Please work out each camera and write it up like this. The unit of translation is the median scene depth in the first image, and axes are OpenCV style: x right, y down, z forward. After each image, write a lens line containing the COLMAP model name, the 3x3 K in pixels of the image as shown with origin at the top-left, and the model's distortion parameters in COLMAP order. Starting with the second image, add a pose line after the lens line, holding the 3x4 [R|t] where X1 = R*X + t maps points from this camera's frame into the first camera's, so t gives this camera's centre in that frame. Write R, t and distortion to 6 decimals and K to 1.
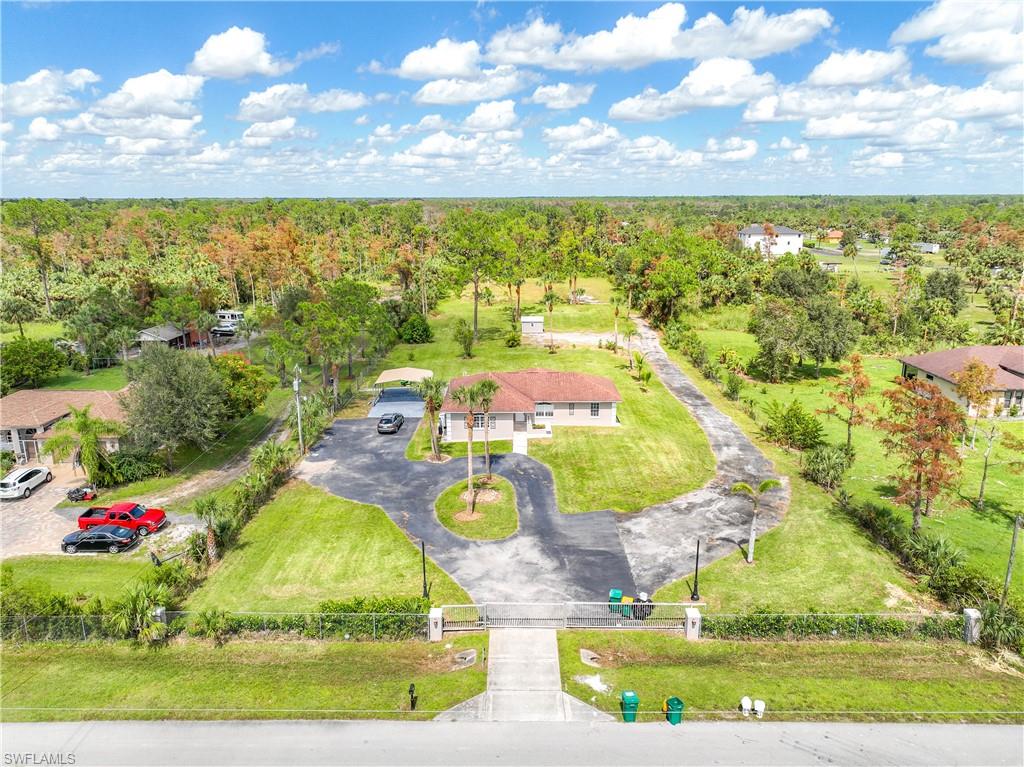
lens RADIAL K [[716.6, 0, 509.1], [0, 716.6, 381.8], [0, 0, 1]] dist [0.008477, 0.010316]
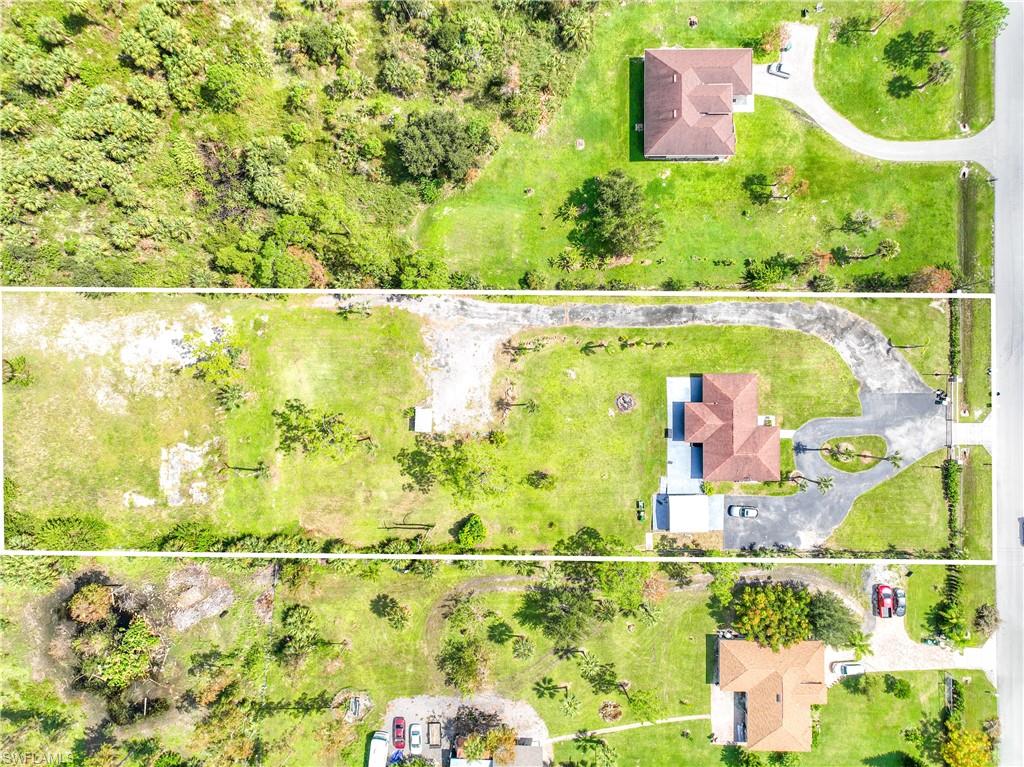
lens RADIAL K [[716.6, 0, 512.3], [0, 716.6, 385.8], [0, 0, 1]] dist [0.008477, 0.010316]
pose [[-0.010674, -0.999877, 0.011468, 0.120795], [0.260565, 0.008291, 0.965421, -1.802526], [-0.965397, 0.013293, 0.260444, 1.155732]]
